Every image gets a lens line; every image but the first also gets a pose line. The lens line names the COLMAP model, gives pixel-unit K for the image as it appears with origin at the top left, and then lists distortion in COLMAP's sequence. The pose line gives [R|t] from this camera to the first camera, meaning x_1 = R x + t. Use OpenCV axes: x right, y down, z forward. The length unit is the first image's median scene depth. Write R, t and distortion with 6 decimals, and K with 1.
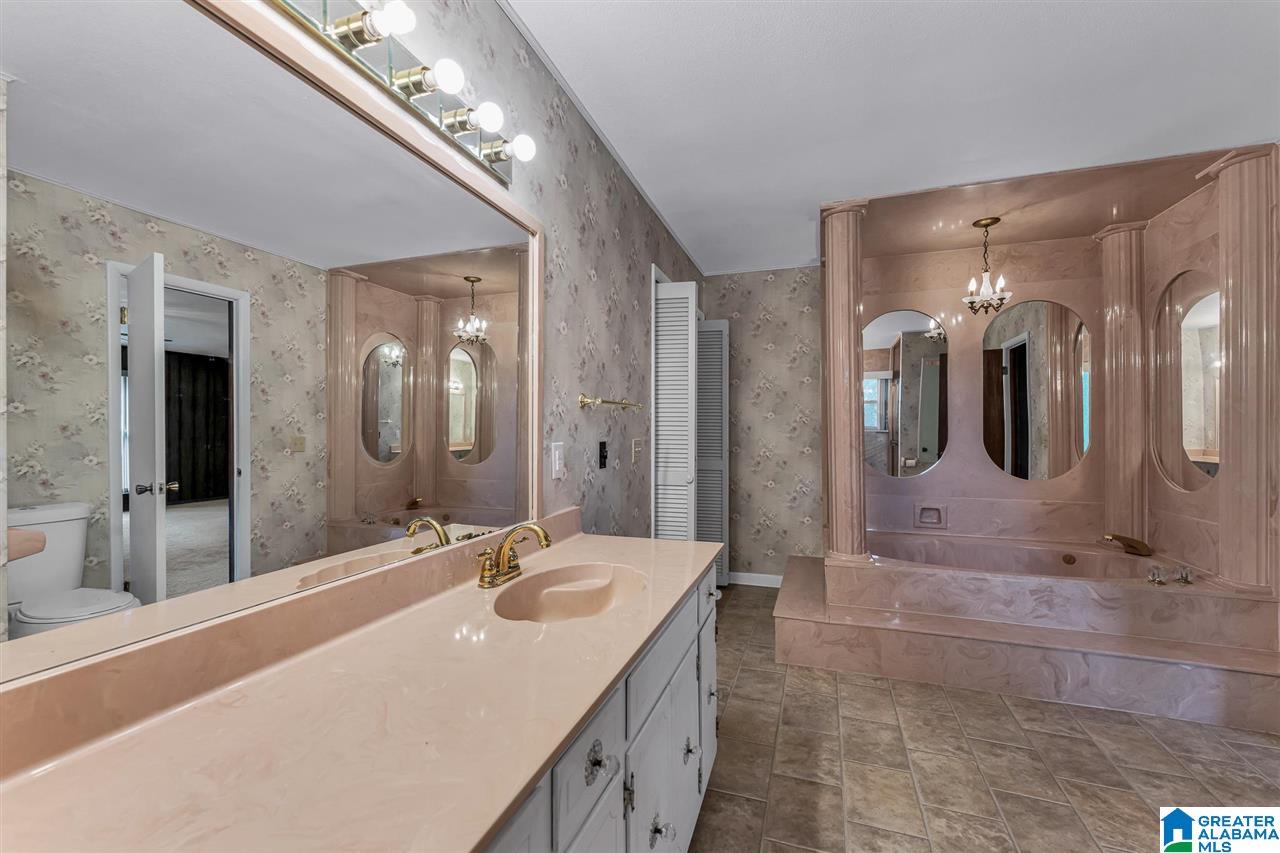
lens RADIAL K [[516.9, 0, 639.9], [0, 516.9, 429.4], [0, 0, 1]] dist [-0.015730, 0.001183]
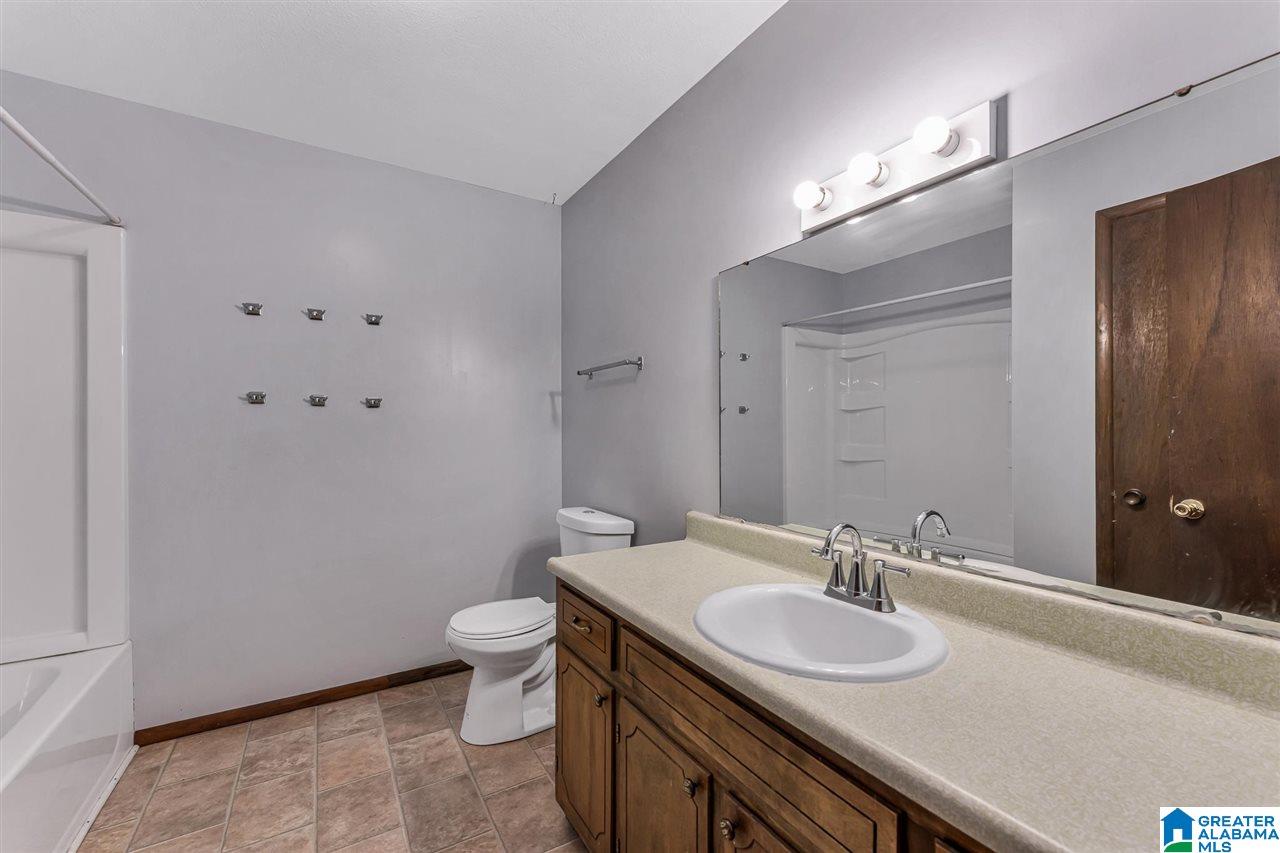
lens RADIAL K [[516.9, 0, 639.5], [0, 516.9, 428.3], [0, 0, 1]] dist [-0.015730, 0.001183]
pose [[-0.629152, 0.000773, -0.777282, 0.825569], [0.005158, 0.999982, -0.003181, 0.003245], [0.777265, -0.006010, -0.629145, 1.916063]]
